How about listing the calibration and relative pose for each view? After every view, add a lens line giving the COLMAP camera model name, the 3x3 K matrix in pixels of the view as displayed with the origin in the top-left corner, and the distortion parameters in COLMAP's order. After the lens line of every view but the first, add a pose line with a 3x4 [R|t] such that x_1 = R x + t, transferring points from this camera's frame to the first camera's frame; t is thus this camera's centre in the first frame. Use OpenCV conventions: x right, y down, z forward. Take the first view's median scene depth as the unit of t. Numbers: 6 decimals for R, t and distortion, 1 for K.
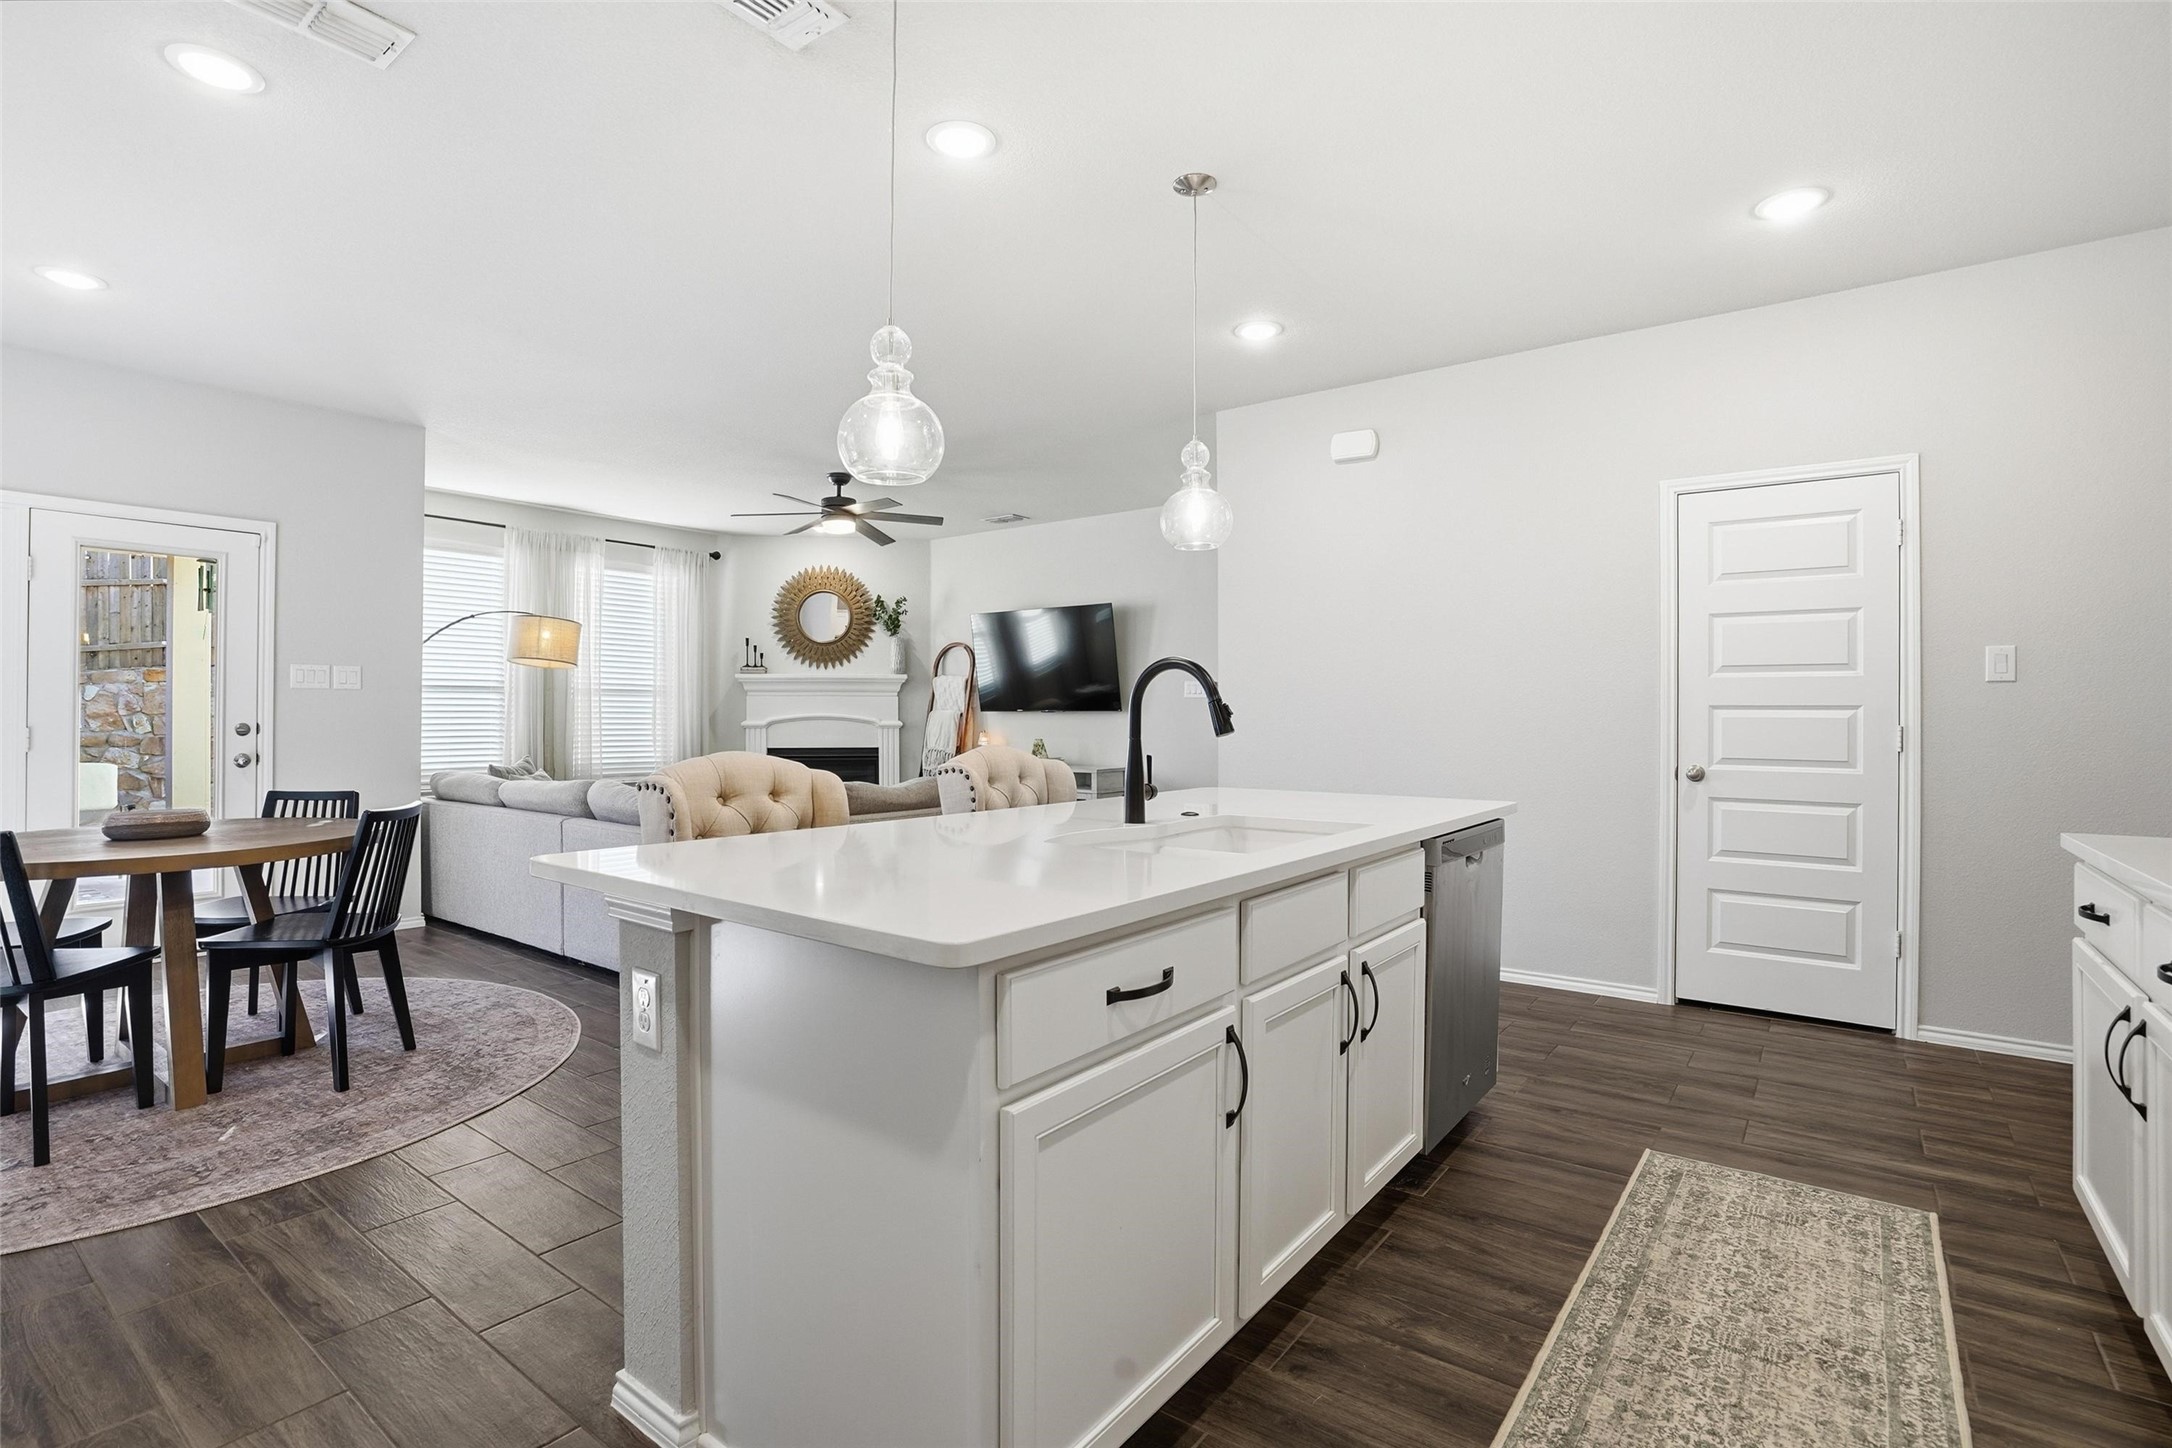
lens RADIAL K [[1023.4, 0, 1090.6], [0, 1023.4, 709.2], [0, 0, 1]] dist [-0.045141, 0.016363]
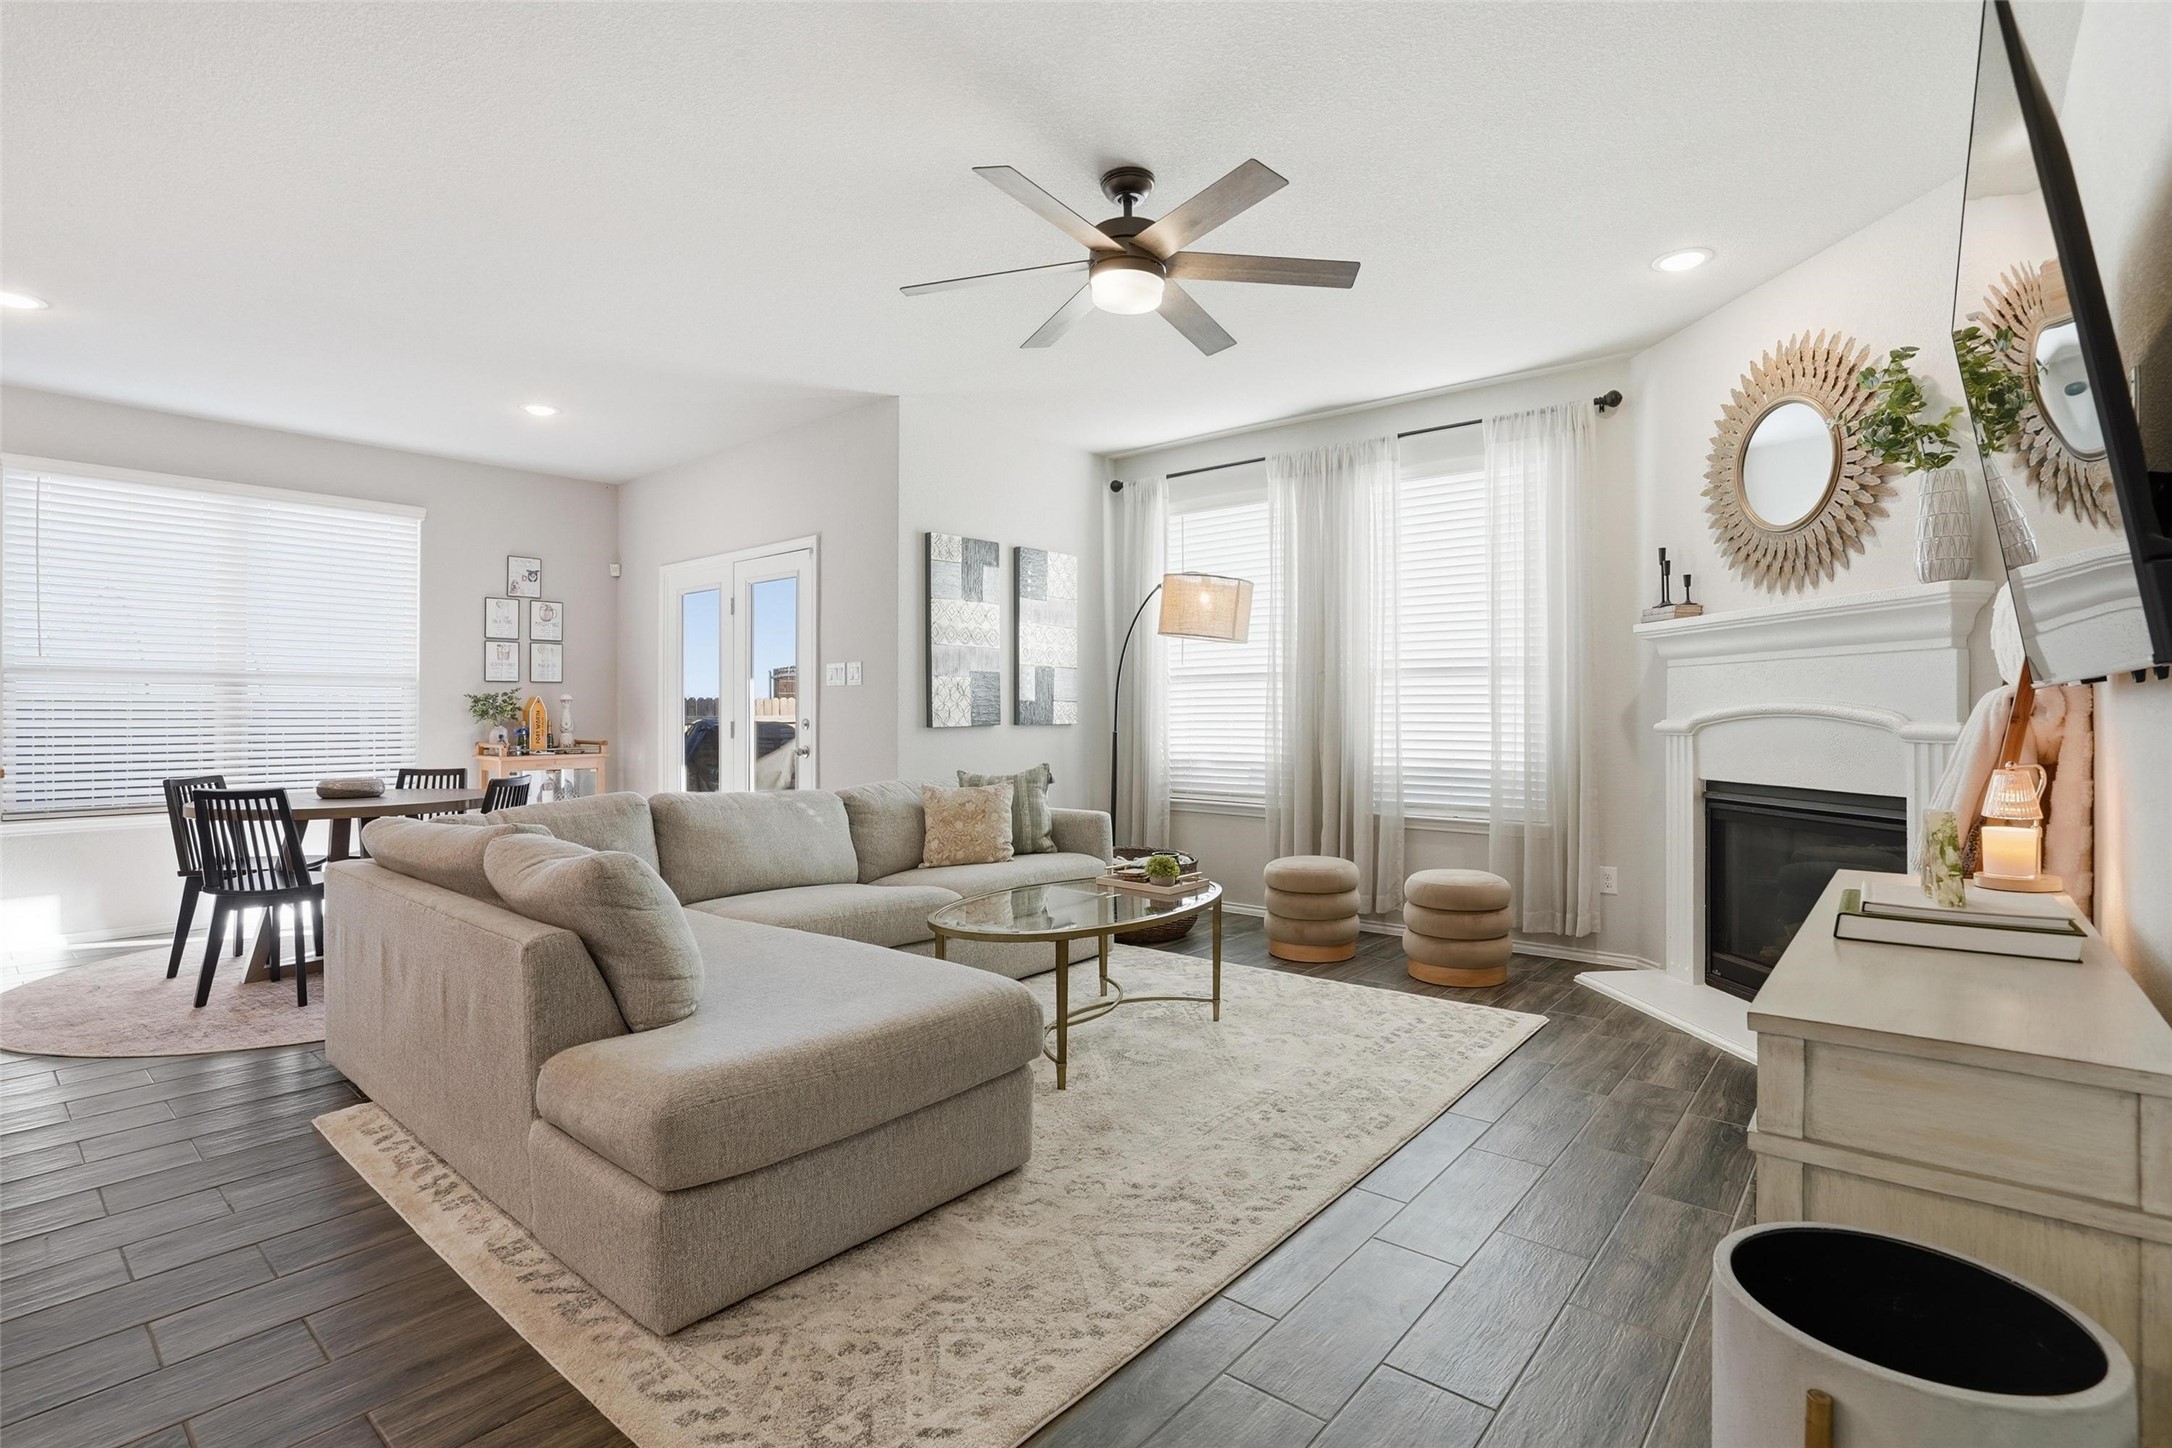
lens RADIAL K [[1023.4, 0, 1084.1], [0, 1023.4, 737.8], [0, 0, 1]] dist [-0.045141, 0.016363]
pose [[-0.079238, 0.018889, -0.996677, 0.401752], [0.005651, 0.999813, 0.018499, 0.023825], [0.996840, -0.004167, -0.079330, 1.964261]]
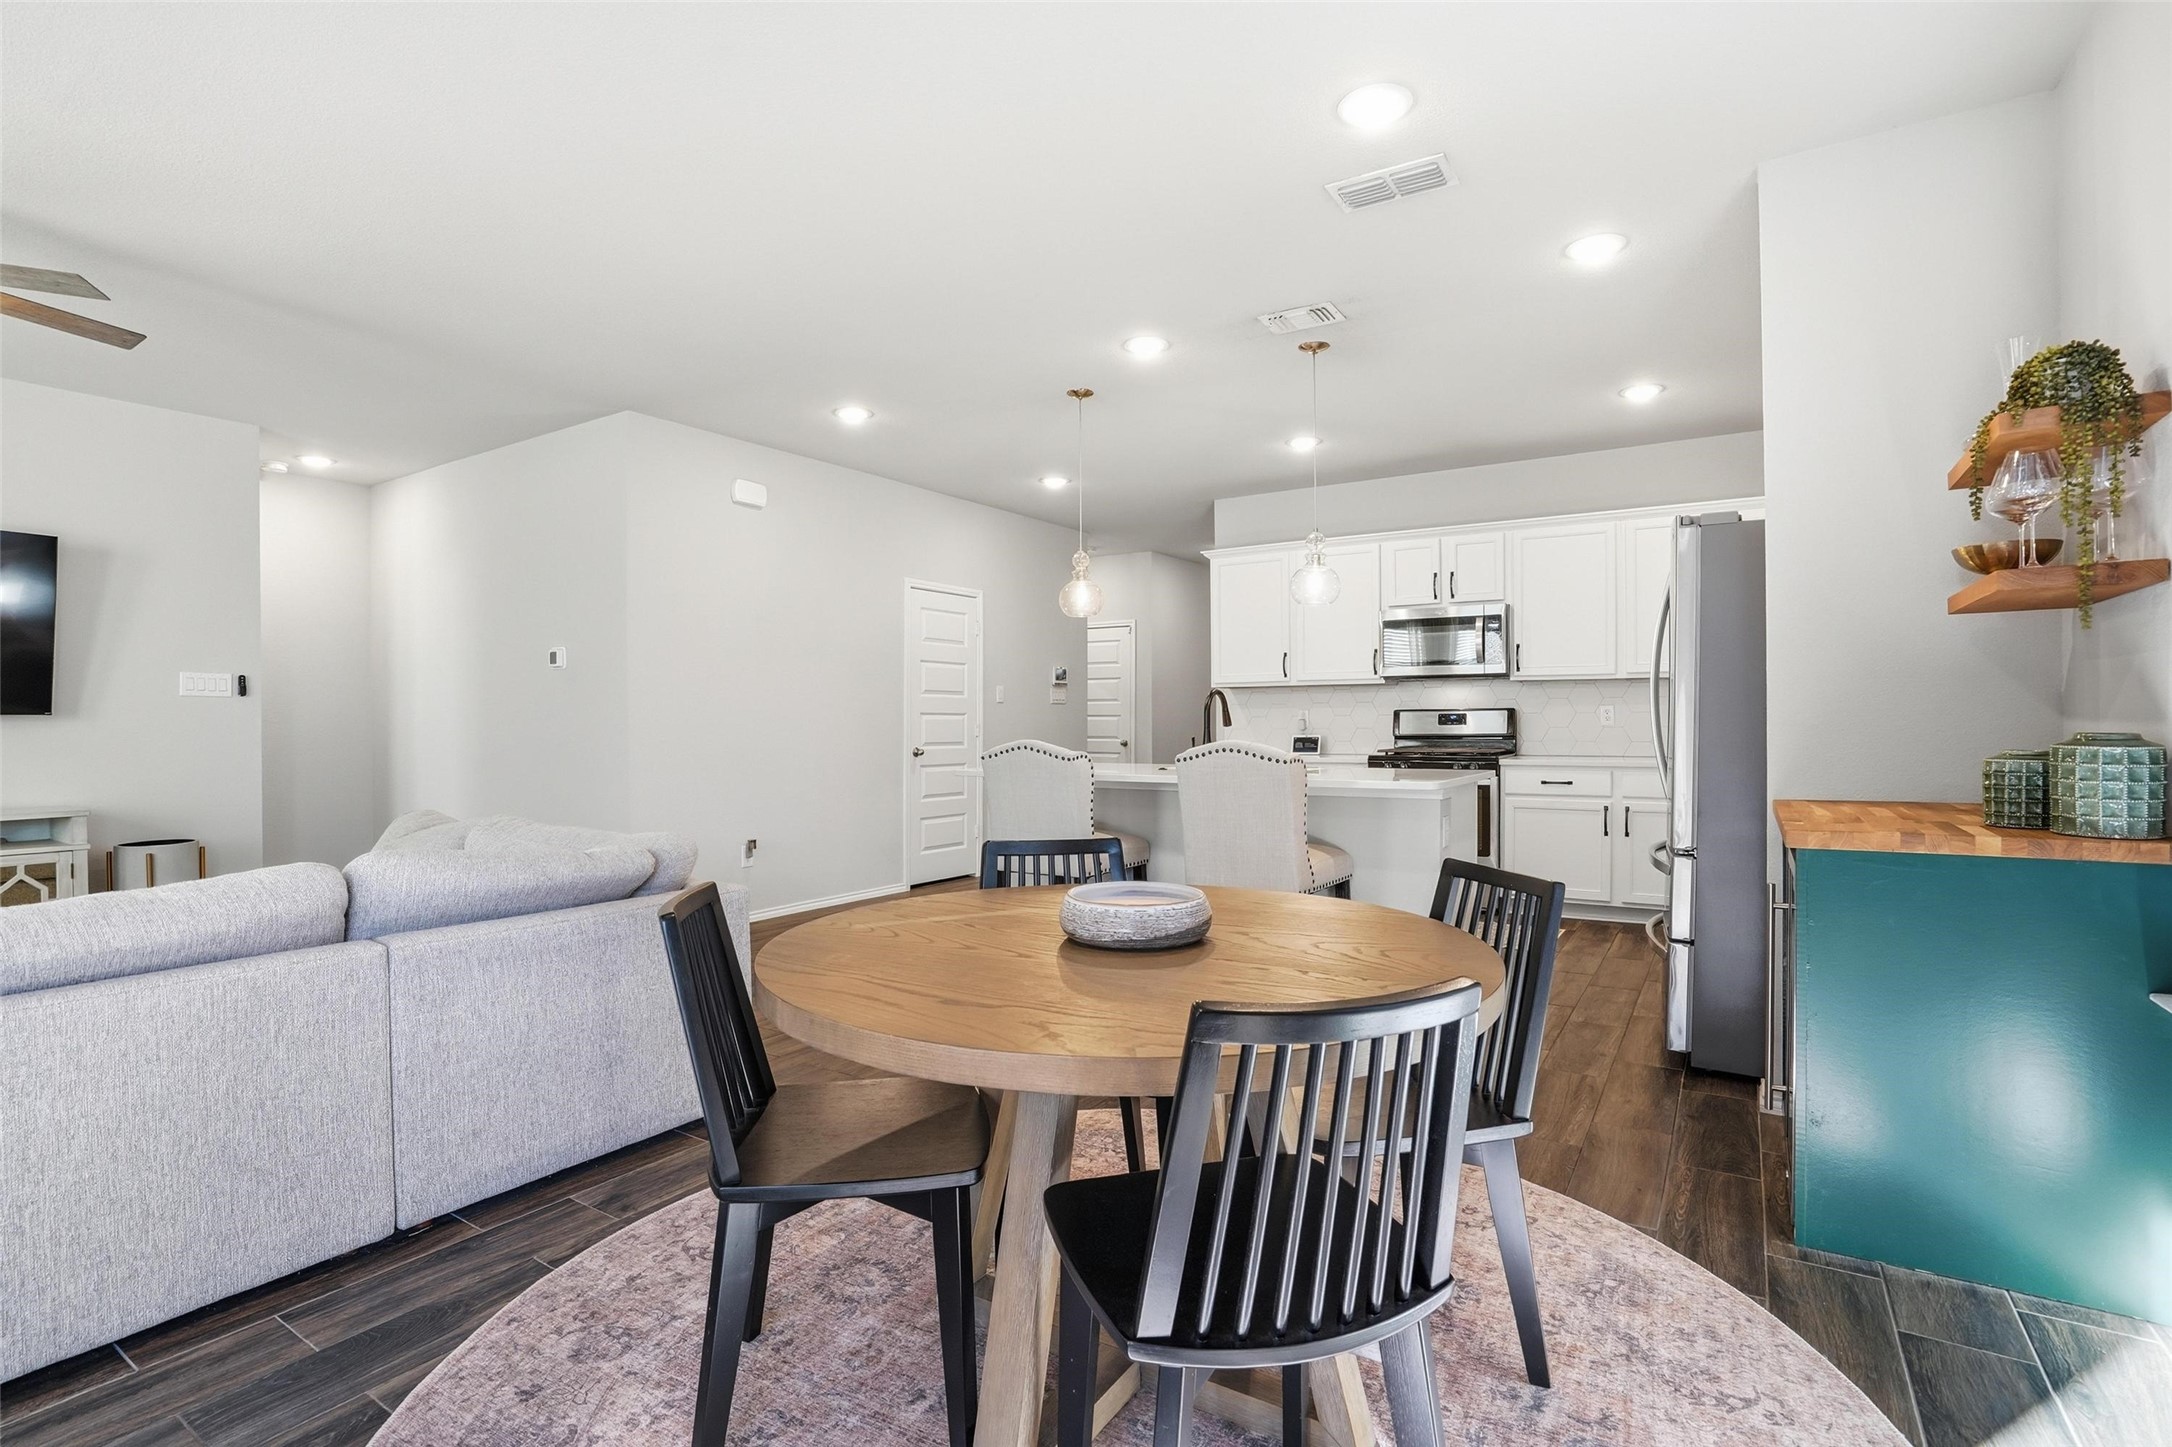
lens RADIAL K [[1023.4, 0, 1083.0], [0, 1023.4, 727.4], [0, 0, 1]] dist [-0.045141, 0.016363]
pose [[-0.062022, -0.009191, 0.998032, -1.343297], [-0.002105, 0.999957, 0.009078, 0.005852], [-0.998073, -0.001538, -0.062038, 0.951614]]
